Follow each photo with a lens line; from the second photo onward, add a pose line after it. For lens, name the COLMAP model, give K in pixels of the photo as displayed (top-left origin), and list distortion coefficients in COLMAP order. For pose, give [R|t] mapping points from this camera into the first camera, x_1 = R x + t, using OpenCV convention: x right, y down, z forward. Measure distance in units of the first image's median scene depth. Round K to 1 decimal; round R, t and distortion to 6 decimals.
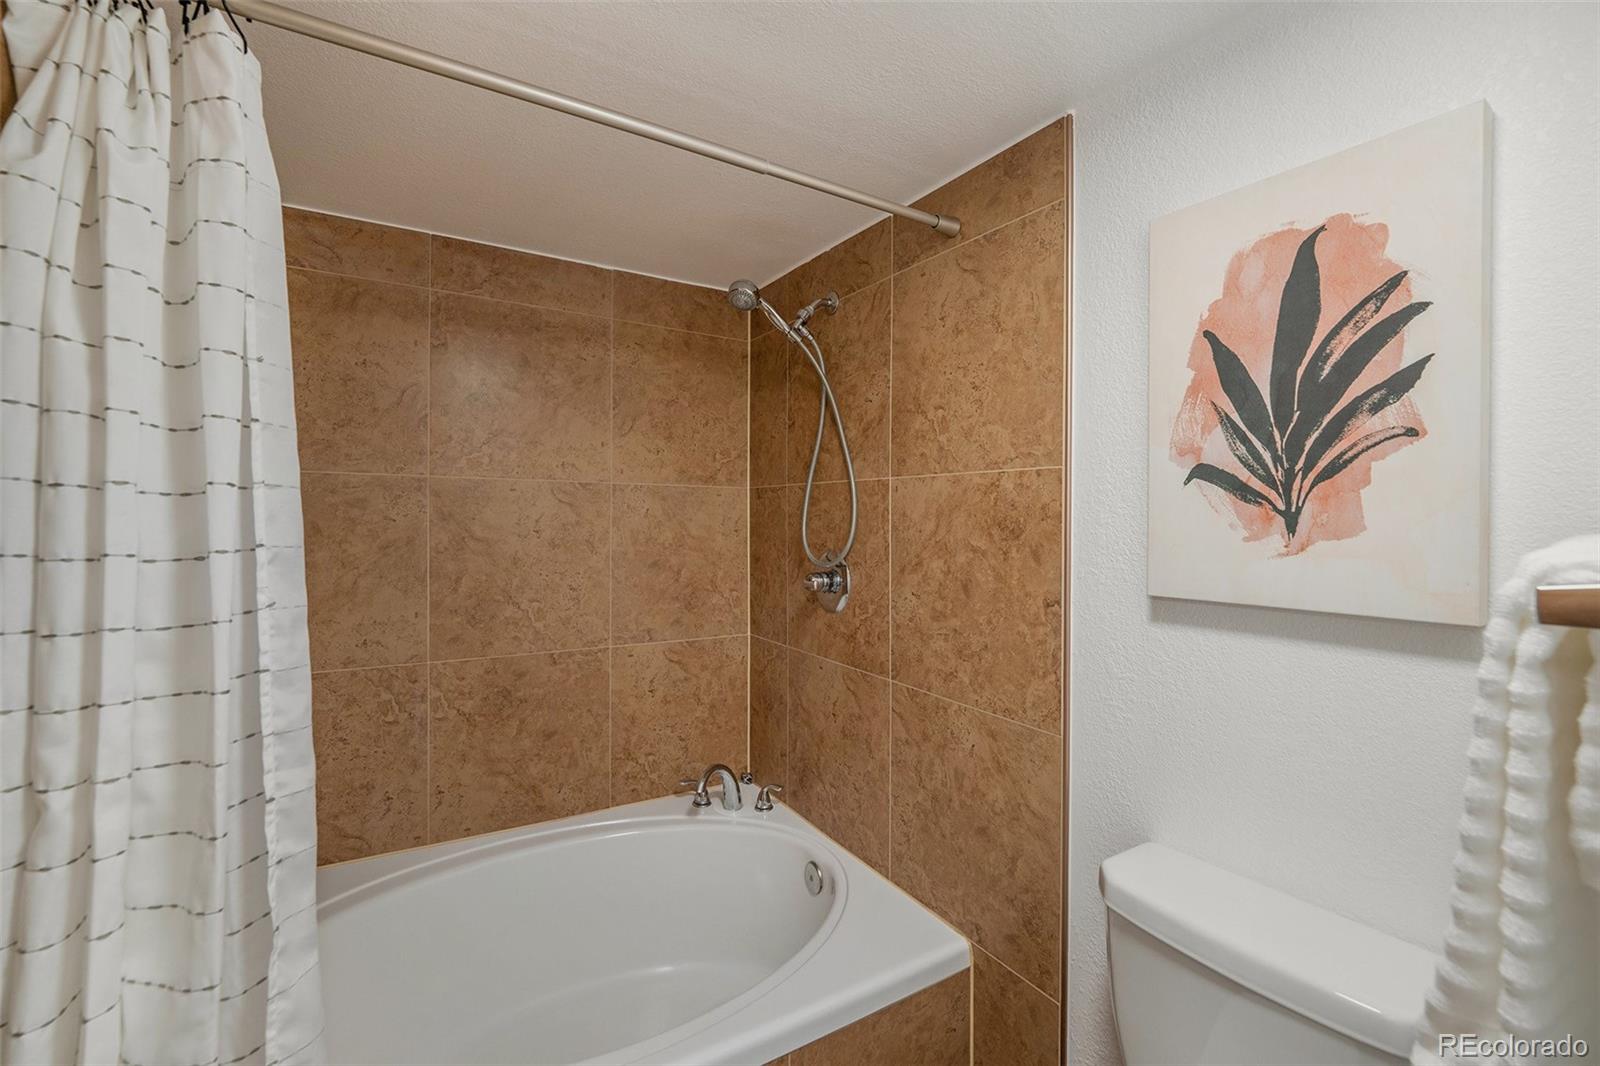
lens RADIAL K [[677.7, 0, 804.9], [0, 677.7, 525.2], [0, 0, 1]] dist [-0.018999, 0.002385]
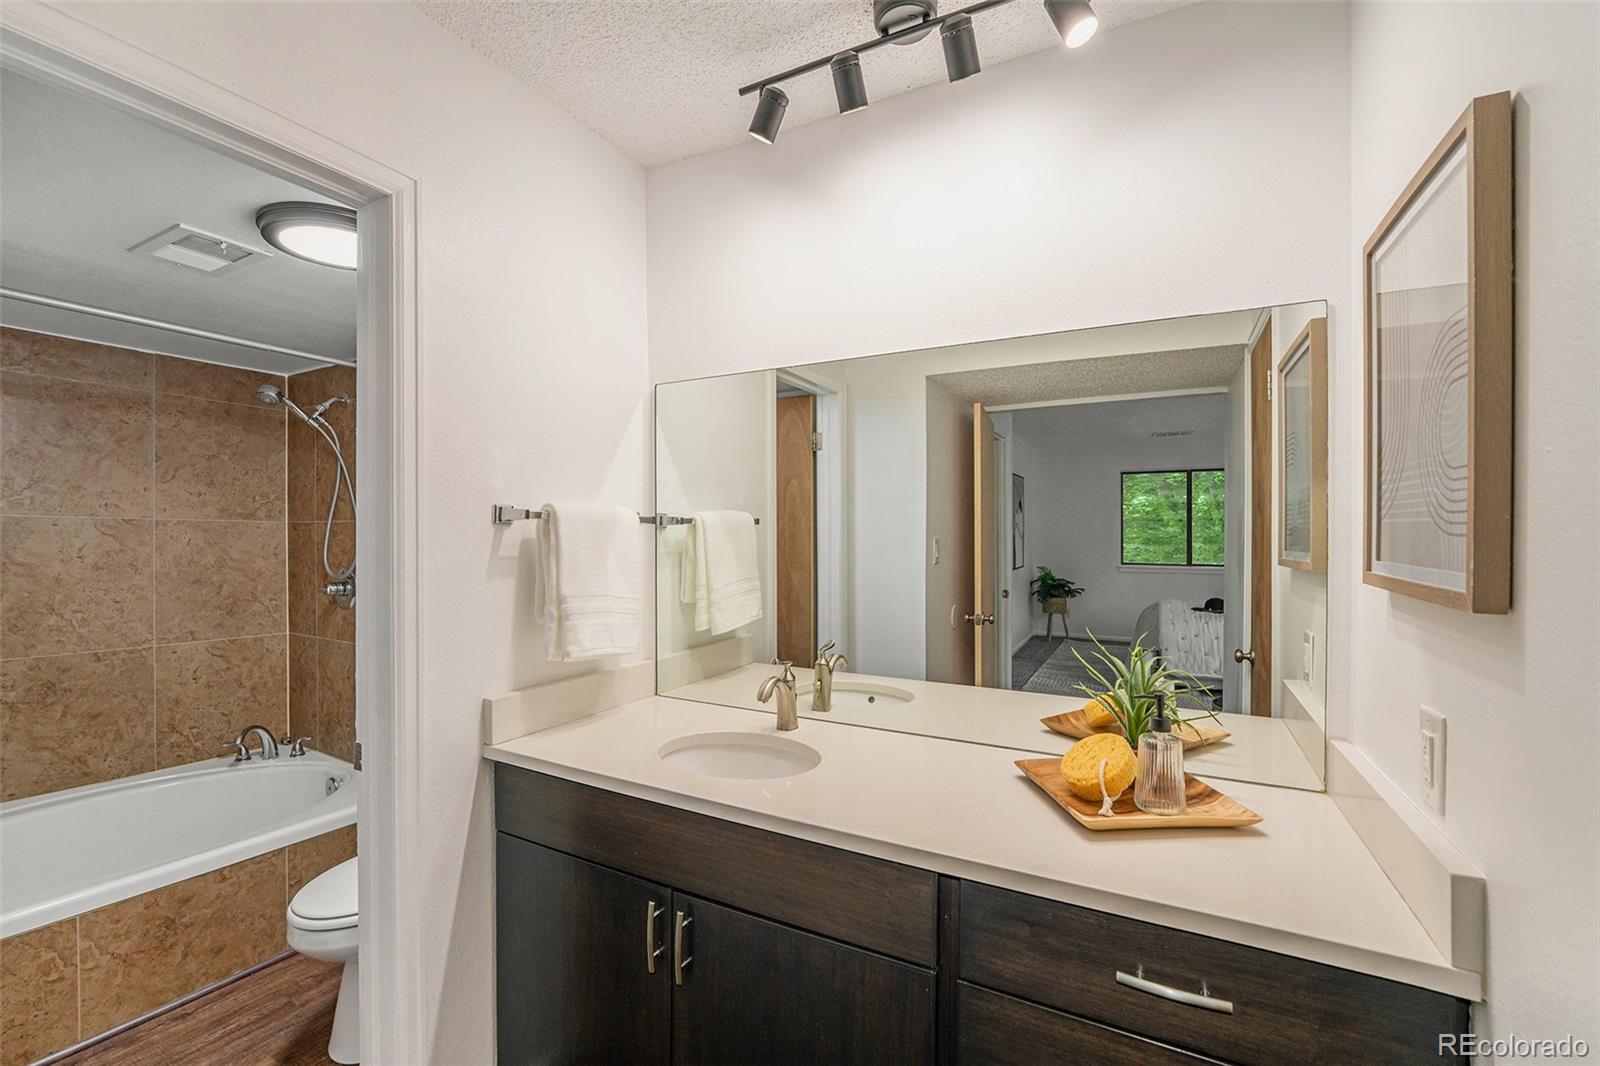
lens RADIAL K [[677.7, 0, 770.8], [0, 677.7, 545.5], [0, 0, 1]] dist [-0.018999, 0.002385]
pose [[0.888628, -0.005863, 0.458592, 0.176681], [0.004639, 0.999982, 0.003797, -0.011366], [-0.458606, -0.001247, 0.888639, -0.679078]]
